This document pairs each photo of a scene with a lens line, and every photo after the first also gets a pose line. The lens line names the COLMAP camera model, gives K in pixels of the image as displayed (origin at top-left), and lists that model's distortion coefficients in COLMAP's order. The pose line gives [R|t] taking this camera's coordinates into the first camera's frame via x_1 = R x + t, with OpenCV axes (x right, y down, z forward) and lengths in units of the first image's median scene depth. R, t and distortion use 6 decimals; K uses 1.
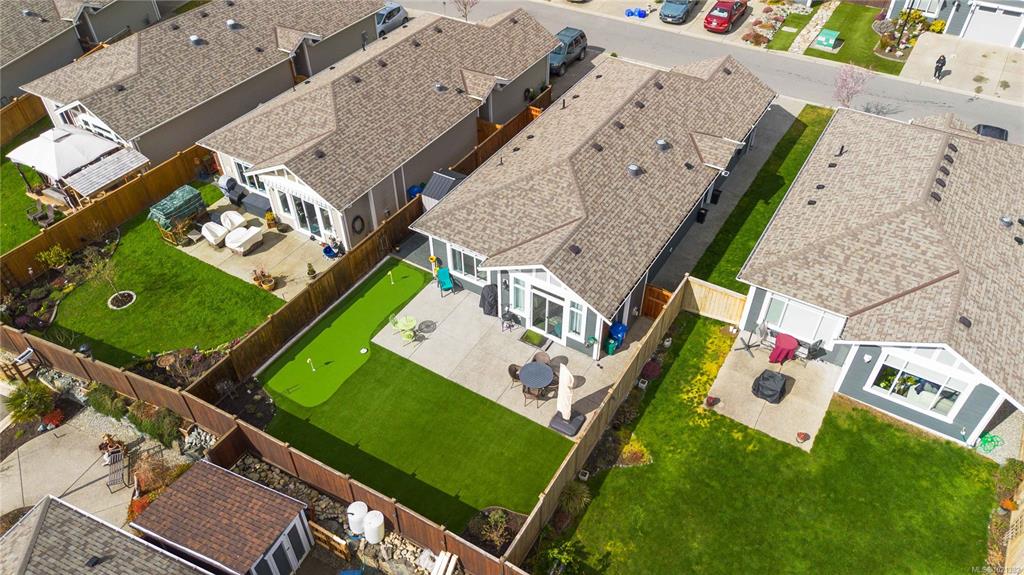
lens RADIAL K [[730.4, 0, 514.5], [0, 730.4, 286.5], [0, 0, 1]] dist [0.045611, -0.033710]
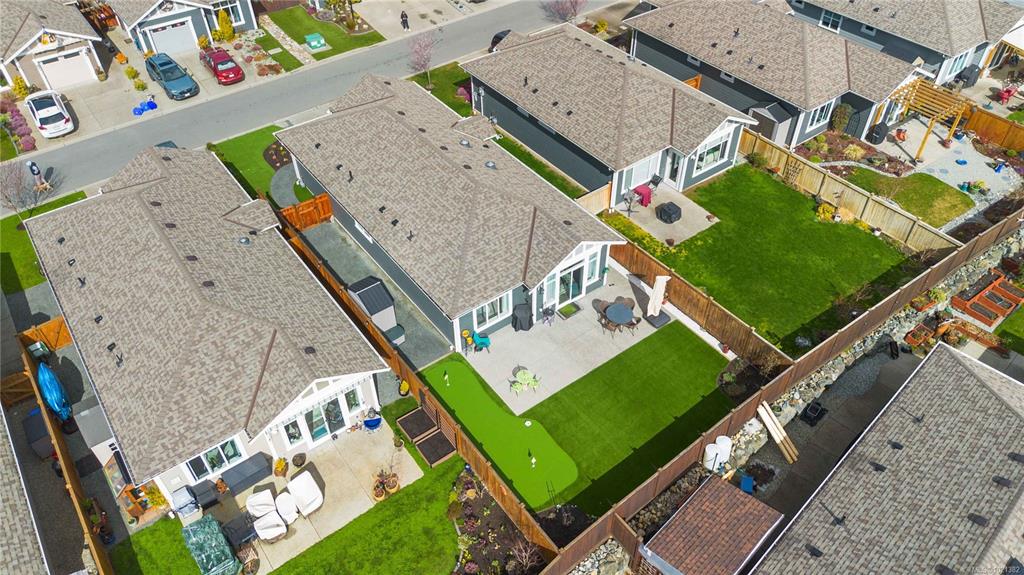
lens RADIAL K [[730.4, 0, 517.8], [0, 730.4, 284.2], [0, 0, 1]] dist [0.045611, -0.033710]
pose [[0.367828, -0.635737, 0.678632, -0.800264], [0.632806, 0.705876, 0.318269, -0.398065], [-0.681366, 0.312374, 0.661939, 0.255205]]
